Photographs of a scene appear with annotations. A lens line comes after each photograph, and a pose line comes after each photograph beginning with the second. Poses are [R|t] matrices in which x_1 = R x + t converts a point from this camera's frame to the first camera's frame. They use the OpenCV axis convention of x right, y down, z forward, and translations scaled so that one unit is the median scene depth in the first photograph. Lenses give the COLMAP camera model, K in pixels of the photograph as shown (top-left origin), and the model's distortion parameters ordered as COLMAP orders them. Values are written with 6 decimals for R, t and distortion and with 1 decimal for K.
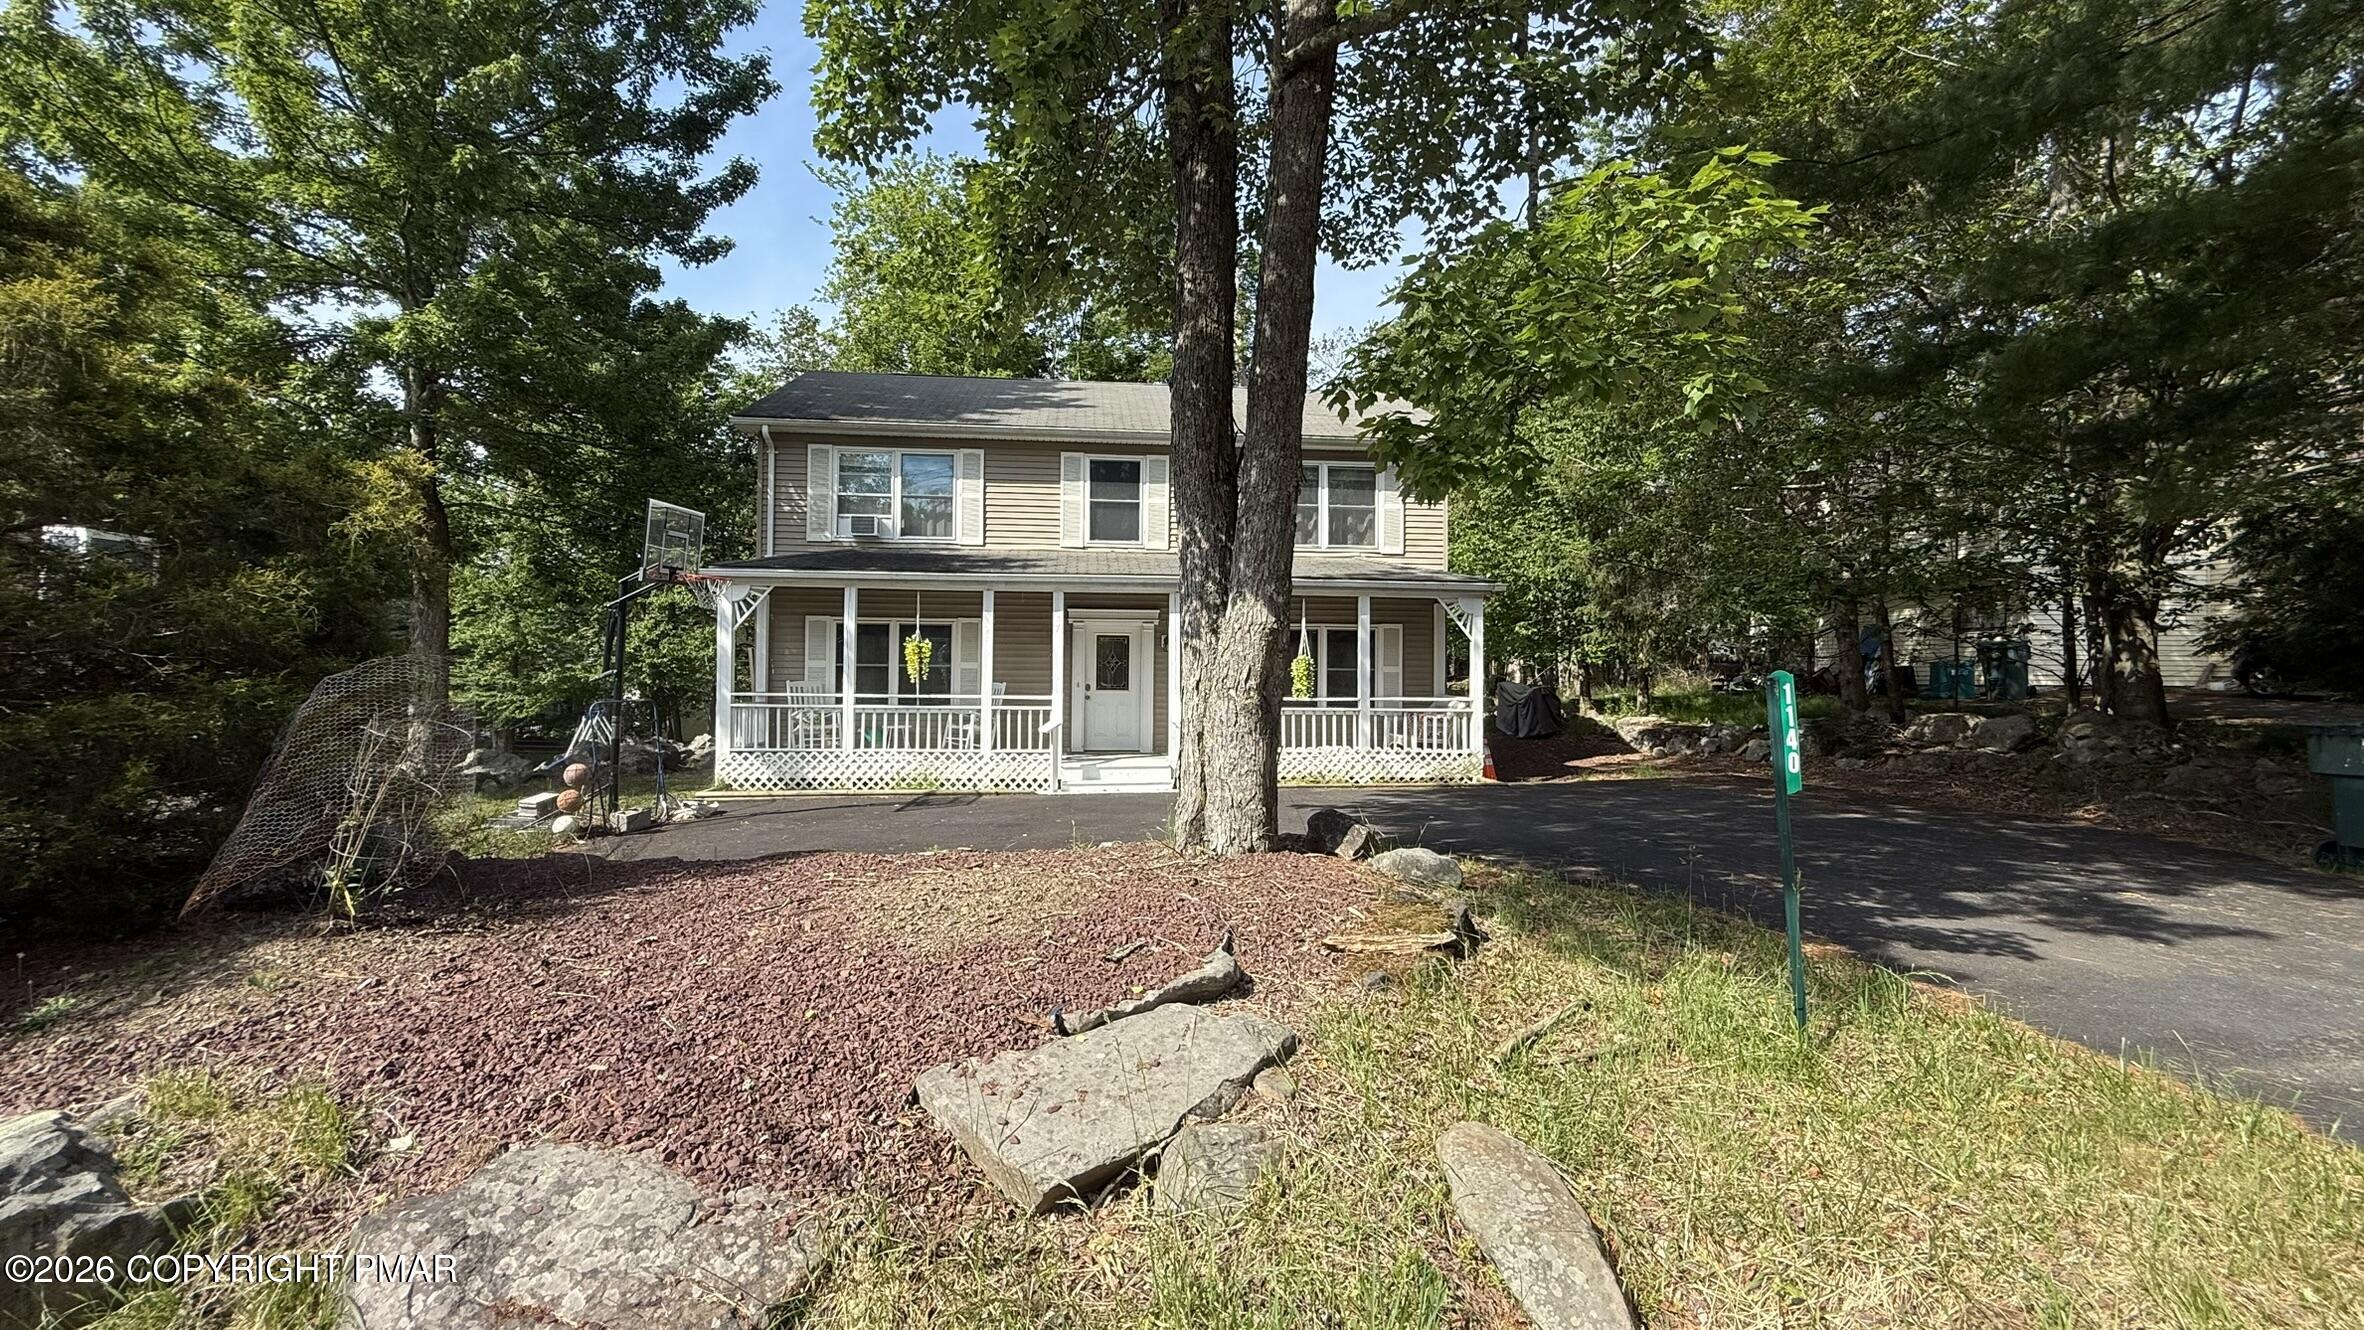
lens RADIAL K [[953.3, 0, 1173.4], [0, 953.3, 660.9], [0, 0, 1]] dist [0.001735, -0.000409]
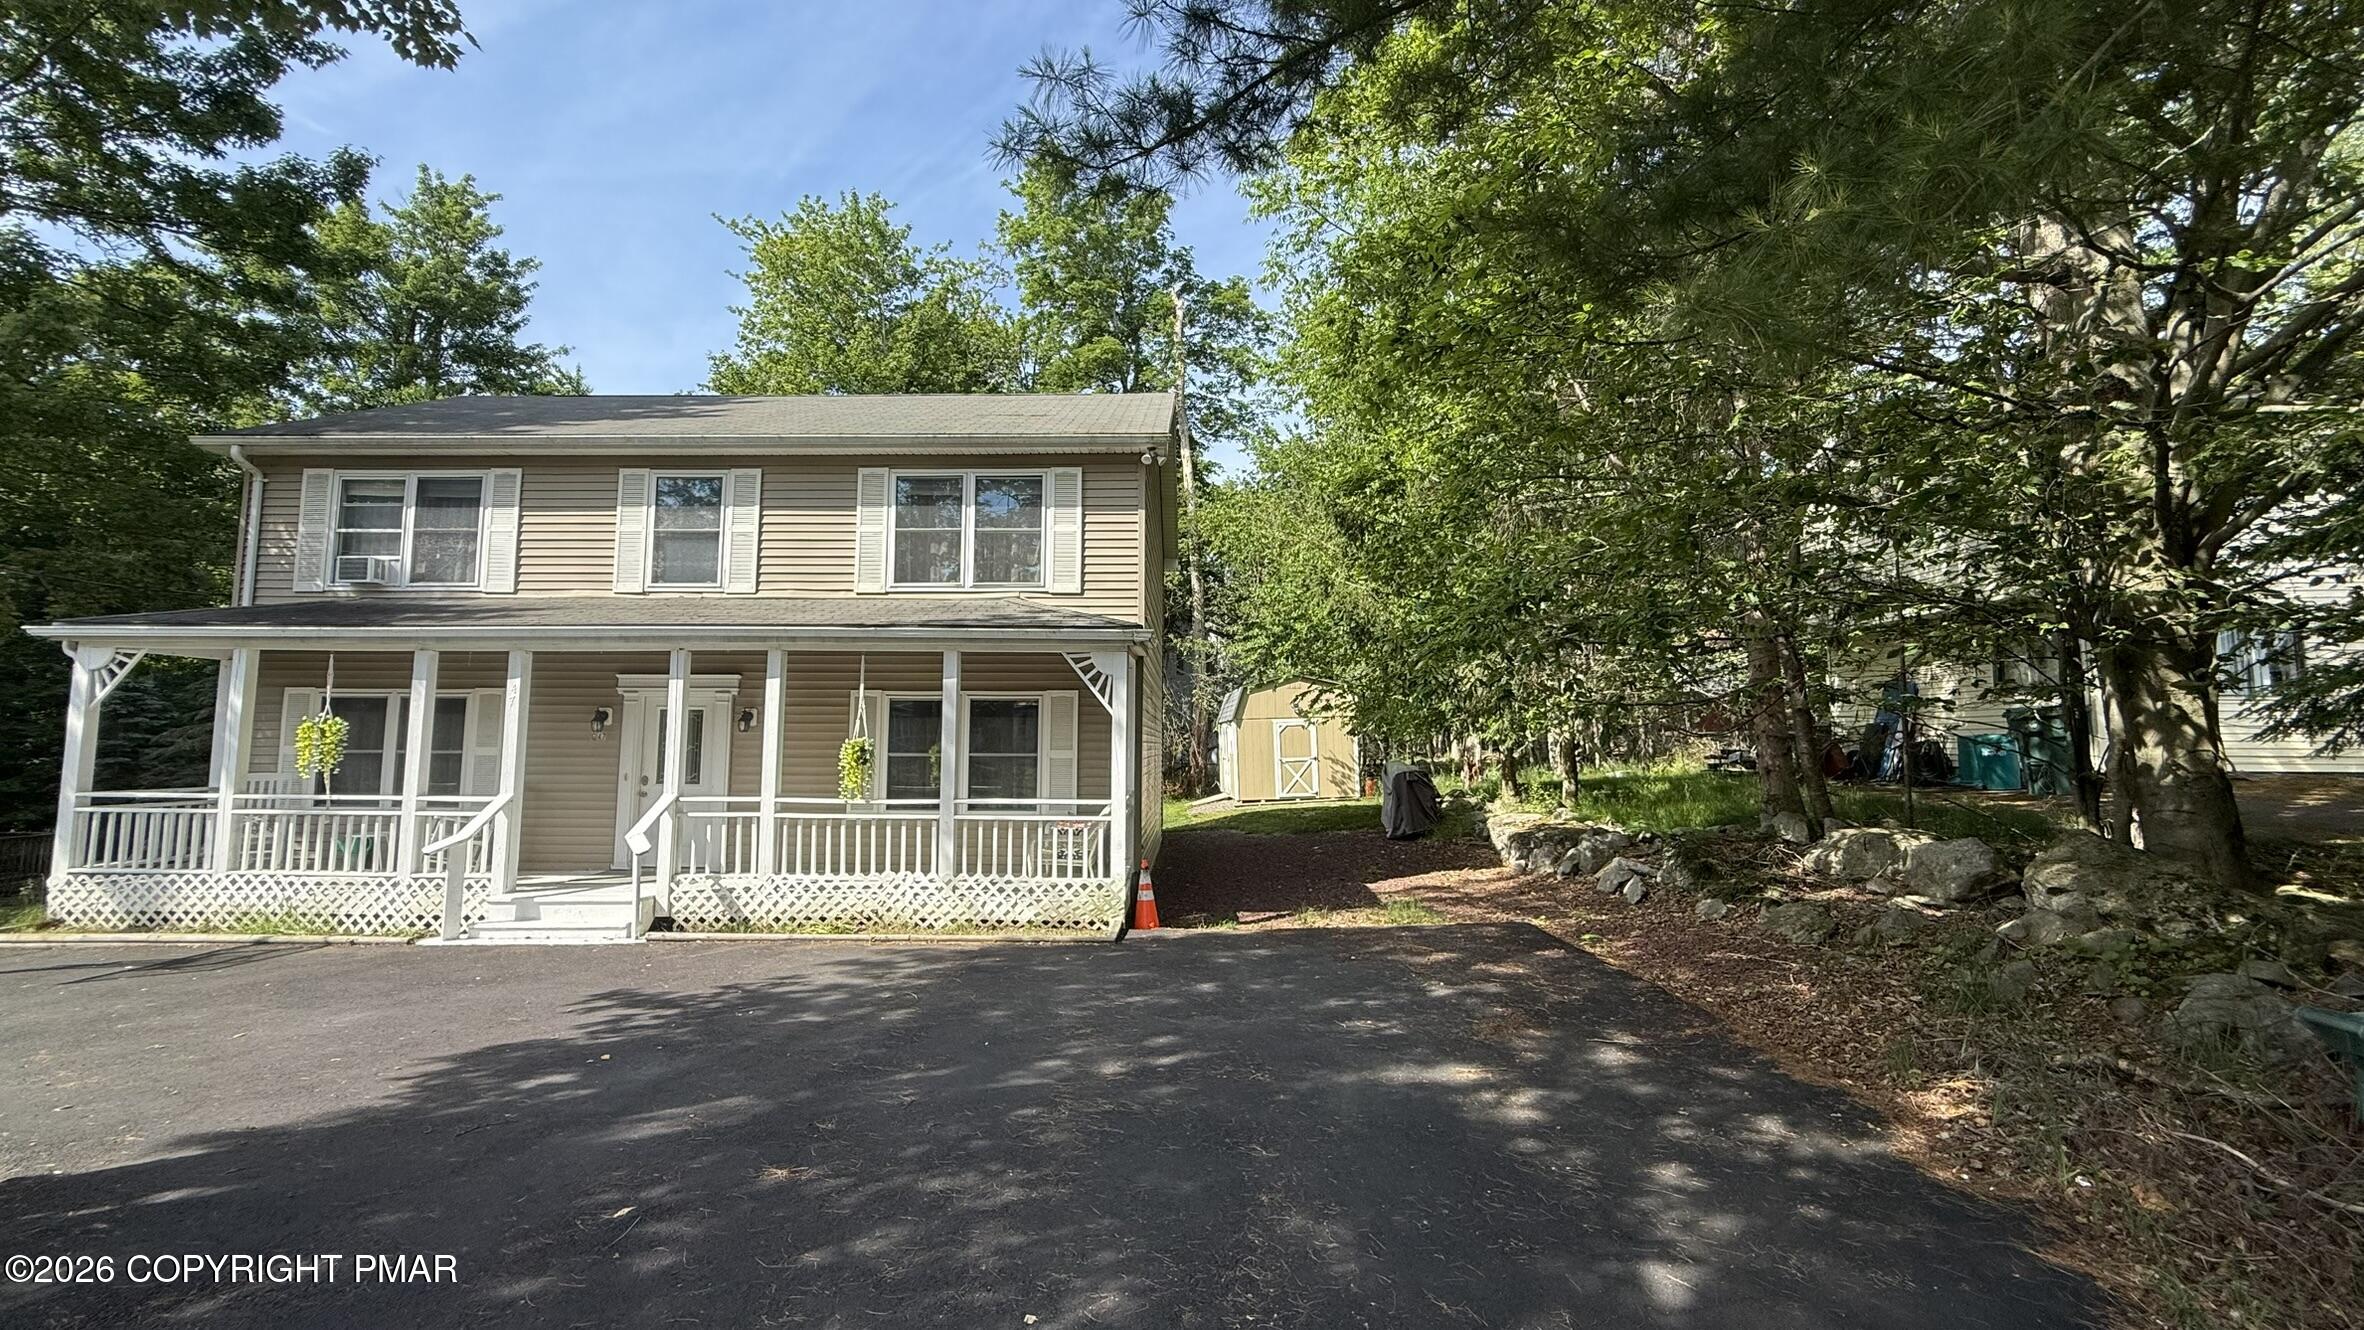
lens RADIAL K [[953.3, 0, 1174.2], [0, 953.3, 657.1], [0, 0, 1]] dist [0.001735, -0.000409]
pose [[0.992907, -0.013994, -0.118070, 0.440319], [0.005396, 0.997330, -0.072826, -0.012425], [0.118774, 0.071672, 0.990331, 0.334867]]
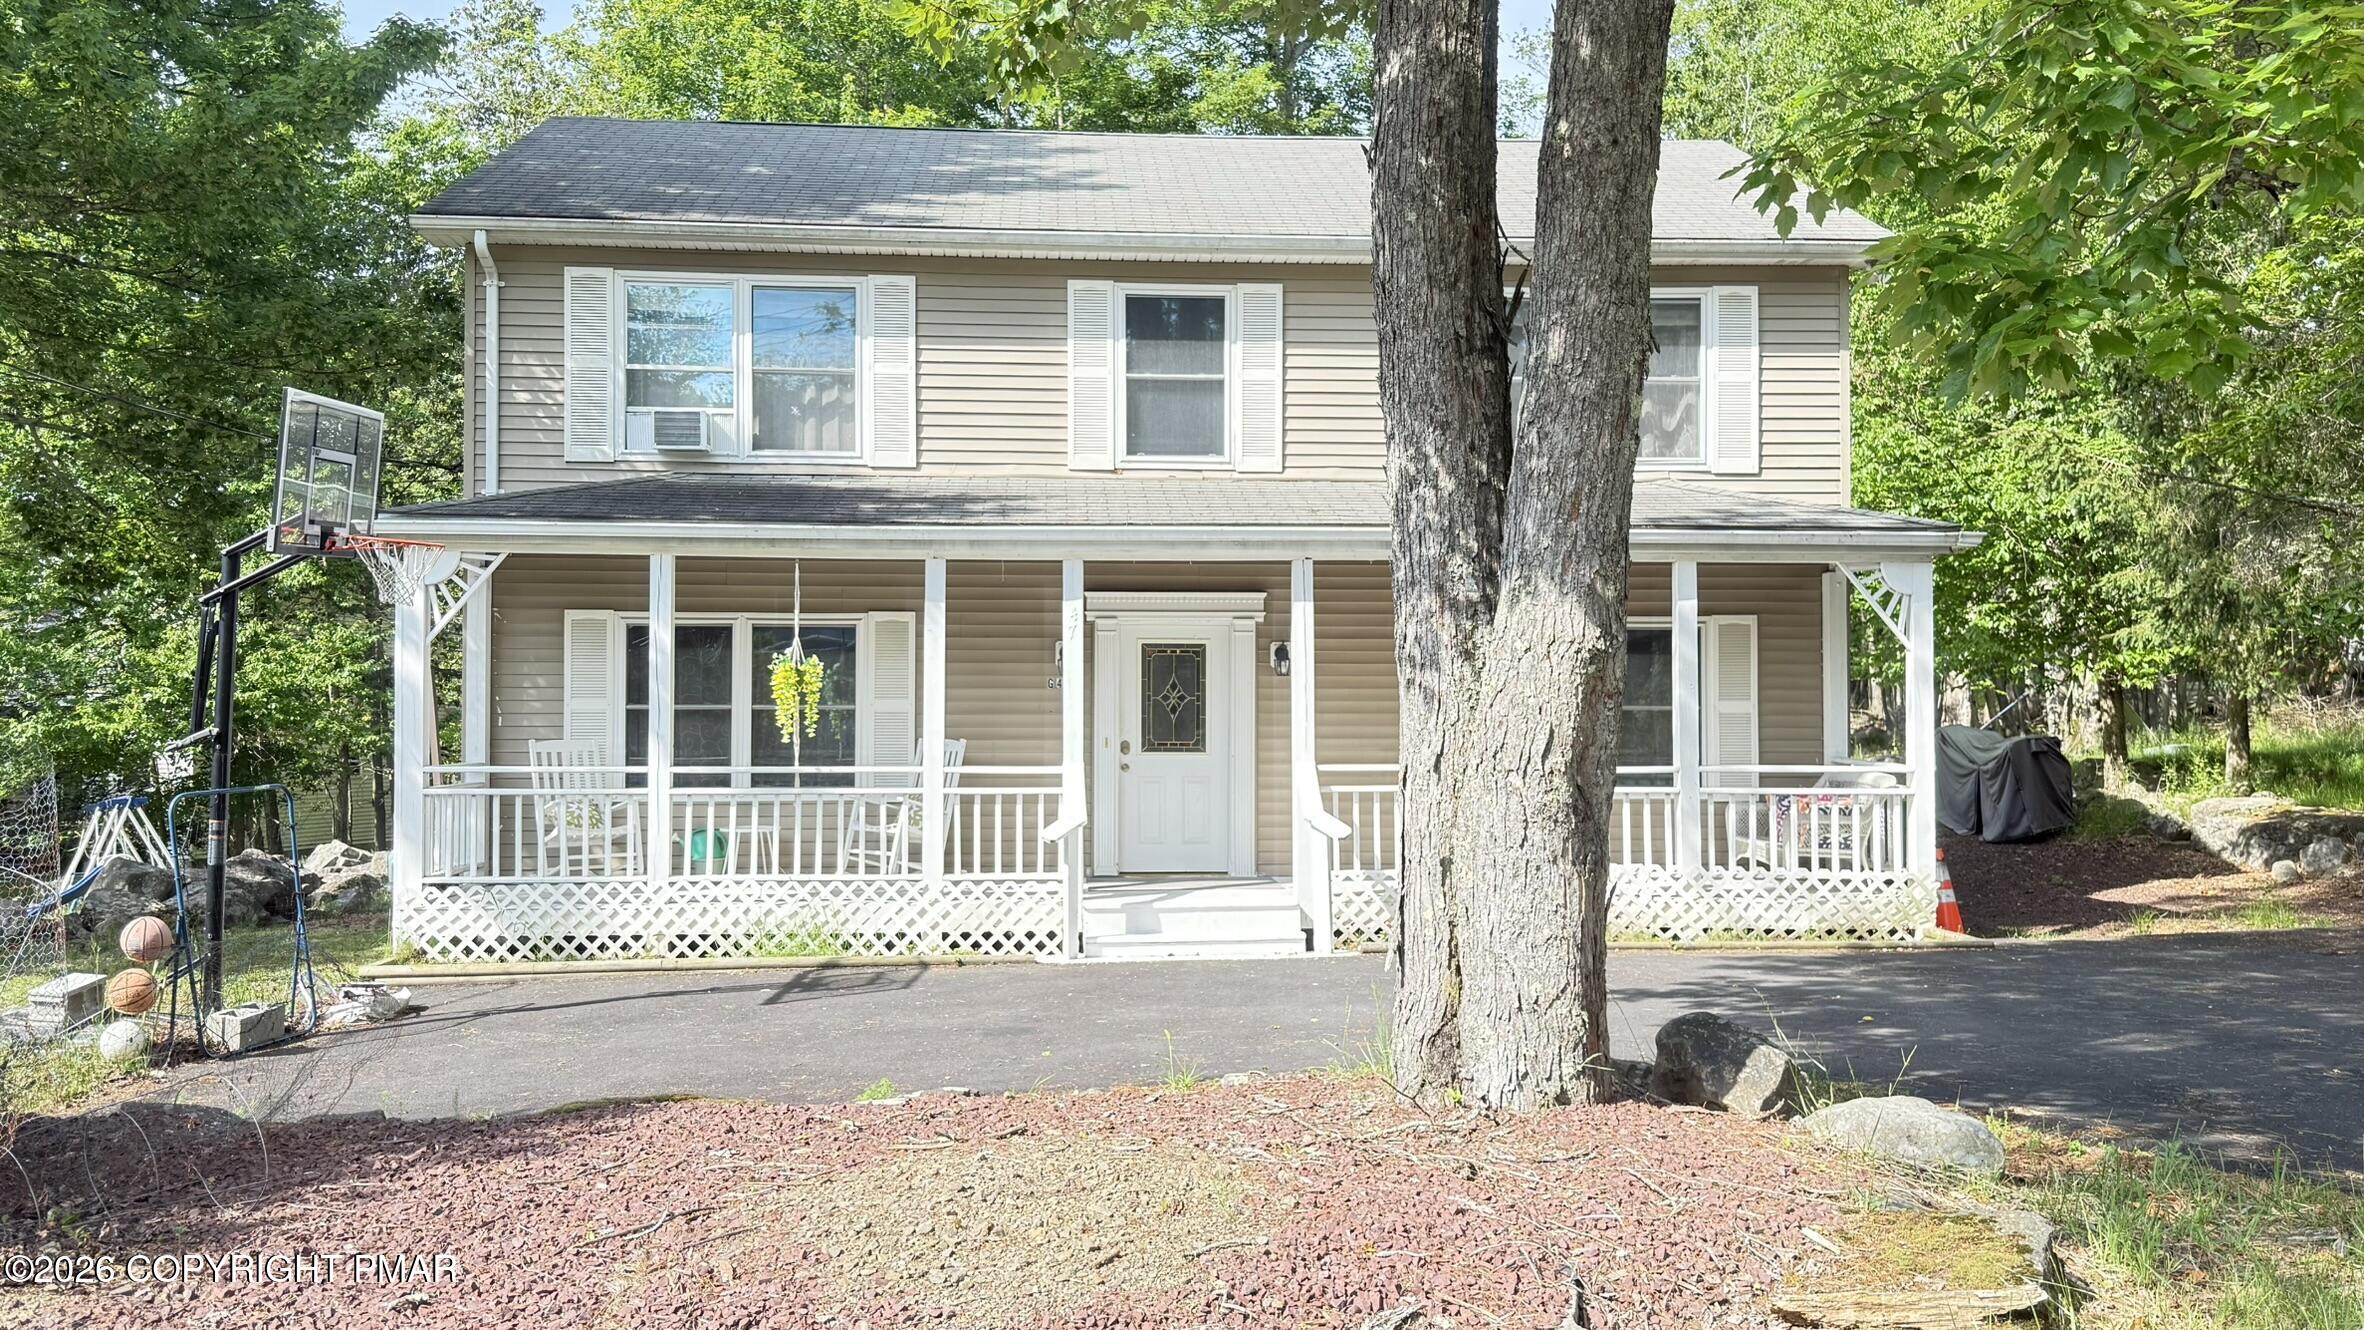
lens RADIAL K [[1893.8, 0, 1165.4], [0, 1893.8, 671.8], [0, 0, 1]] dist [0.084491, -0.077750]
pose [[0.999549, -0.007937, -0.028966, -0.041762], [0.007857, 0.999965, -0.002873, -0.009883], [0.028988, 0.002645, 0.999576, 0.002186]]
